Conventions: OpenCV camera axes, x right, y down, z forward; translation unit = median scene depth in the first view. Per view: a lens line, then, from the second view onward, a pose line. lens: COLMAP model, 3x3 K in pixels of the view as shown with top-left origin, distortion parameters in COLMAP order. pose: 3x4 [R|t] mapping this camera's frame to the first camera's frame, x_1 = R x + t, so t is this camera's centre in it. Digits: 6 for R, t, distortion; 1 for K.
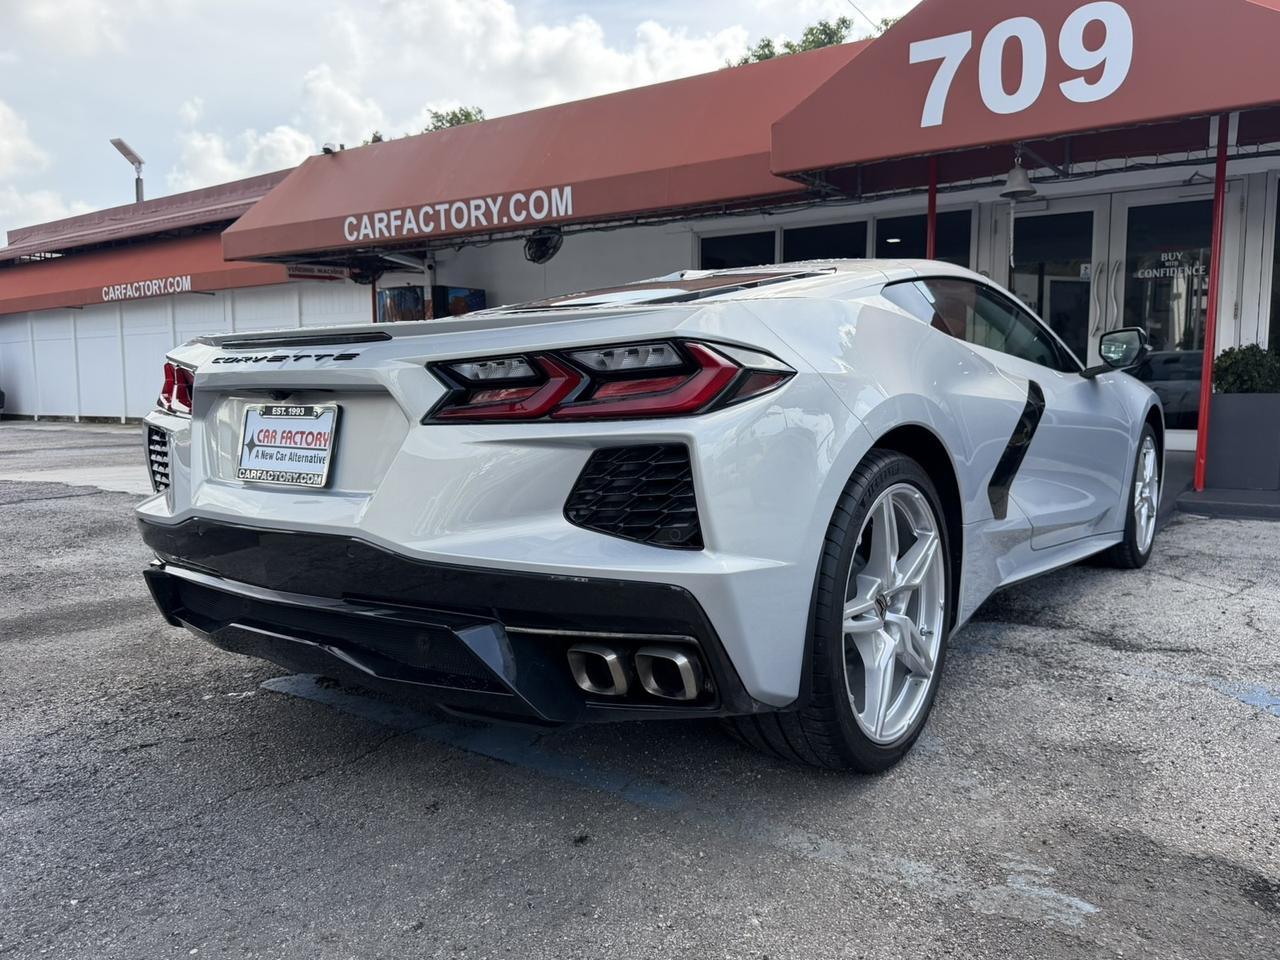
lens RADIAL K [[970.1, 0, 670.4], [0, 970.1, 484.0], [0, 0, 1]] dist [0.054511, -0.084641]
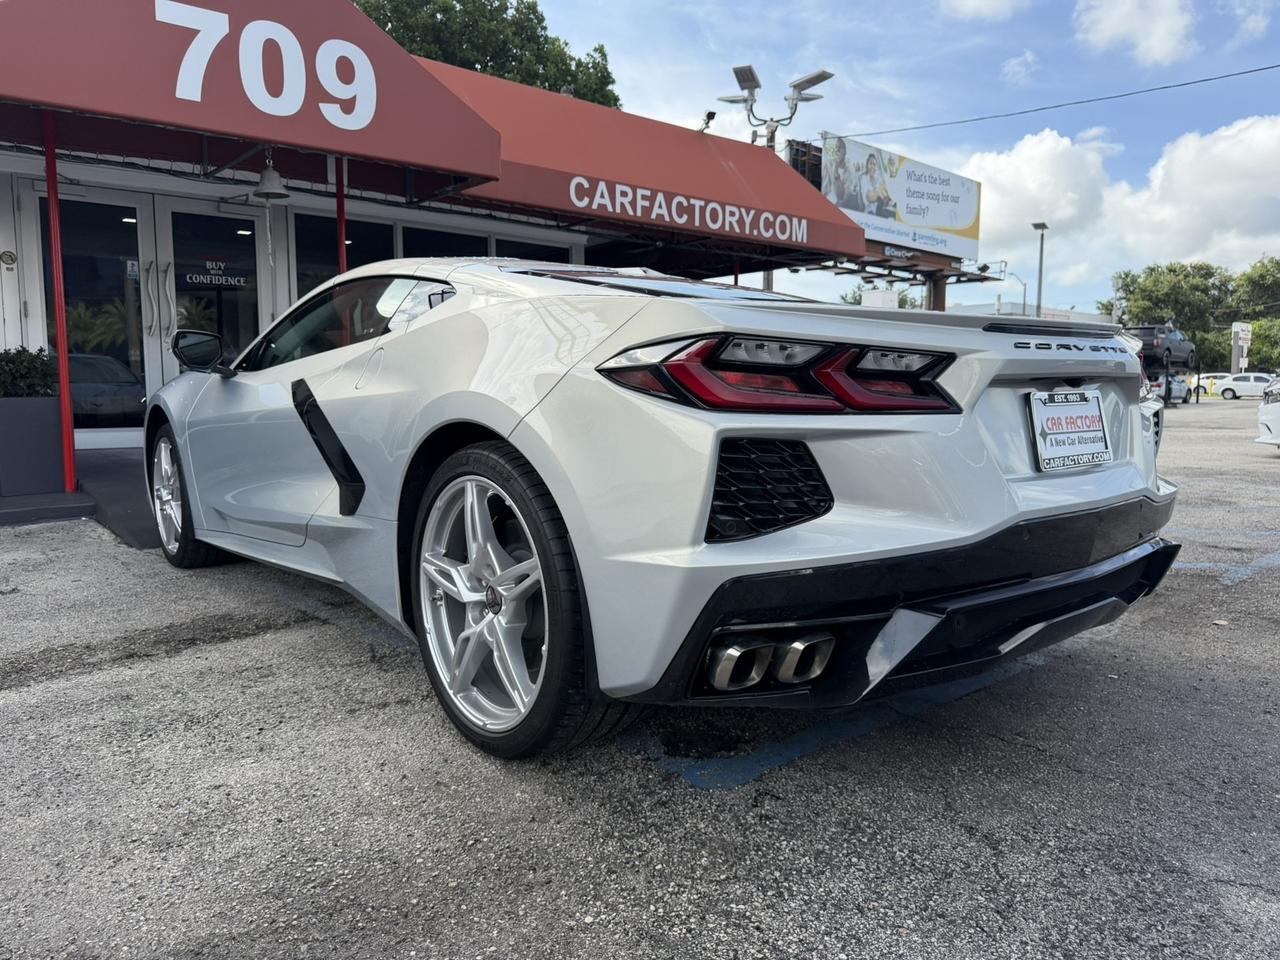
lens RADIAL K [[910.0, 0, 640.0], [0, 910.0, 485.9], [0, 0, 1]] dist [0.026816, -0.037470]
pose [[0.255502, -0.102471, 0.961363, -0.382349], [0.096304, 0.992119, 0.080154, -0.027107], [-0.962000, 0.072103, 0.263357, 0.309929]]
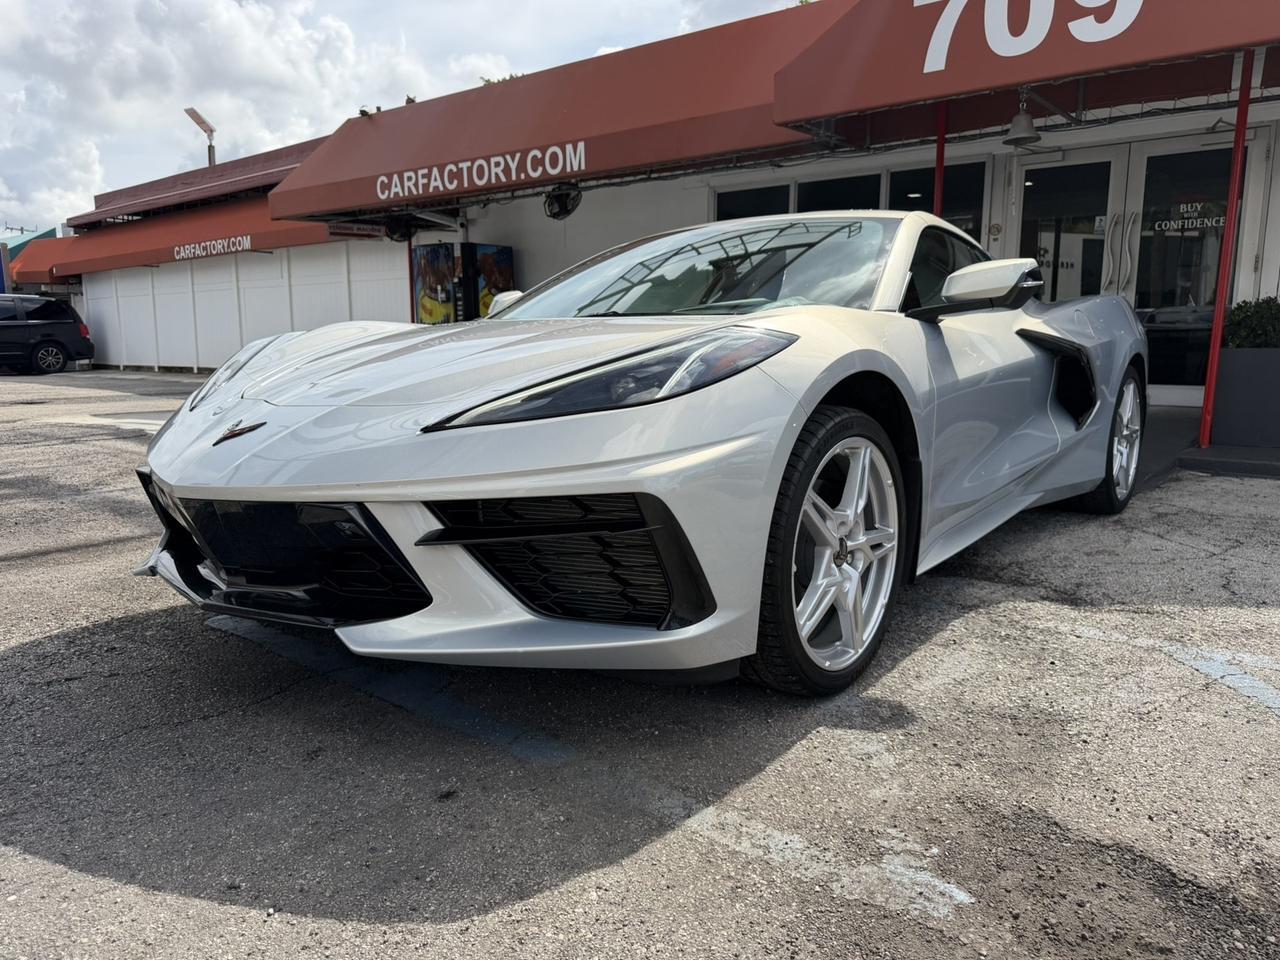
lens RADIAL K [[912.7, 0, 637.1], [0, 912.7, 488.9], [0, 0, 1]] dist [0.018862, -0.025873]
pose [[0.996773, 0.017410, -0.078357, 0.038674], [-0.012782, 0.998166, 0.059175, 0.001127], [0.079243, -0.057983, 0.995168, 0.030668]]
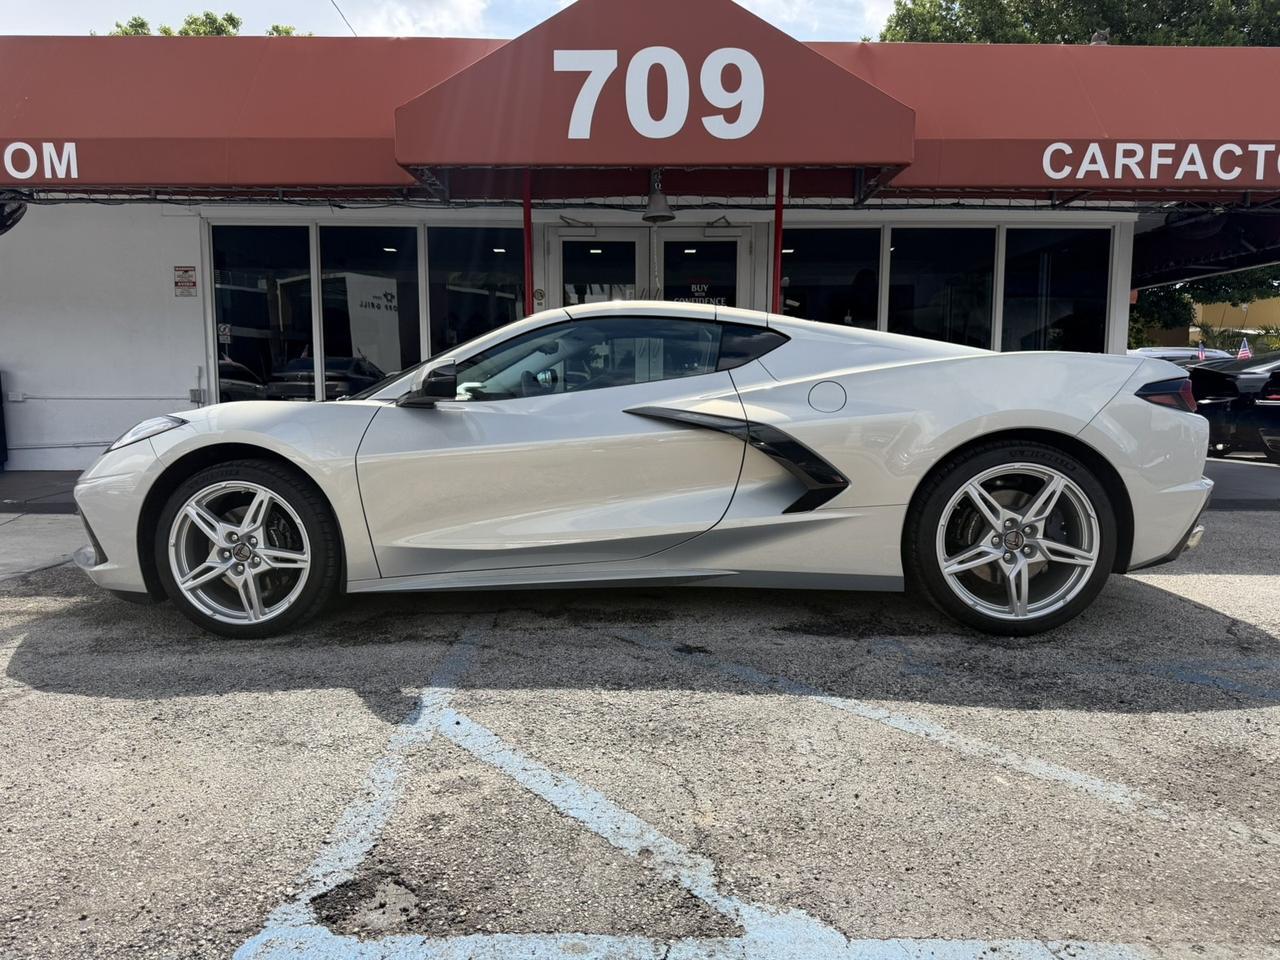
lens RADIAL K [[912.7, 0, 637.1], [0, 912.7, 488.9], [0, 0, 1]] dist [0.018862, -0.025873]
pose [[0.820600, -0.056865, 0.568666, -0.183708], [0.055143, 0.998273, 0.020252, -0.020815], [-0.568836, 0.014739, 0.822319, 0.163636]]
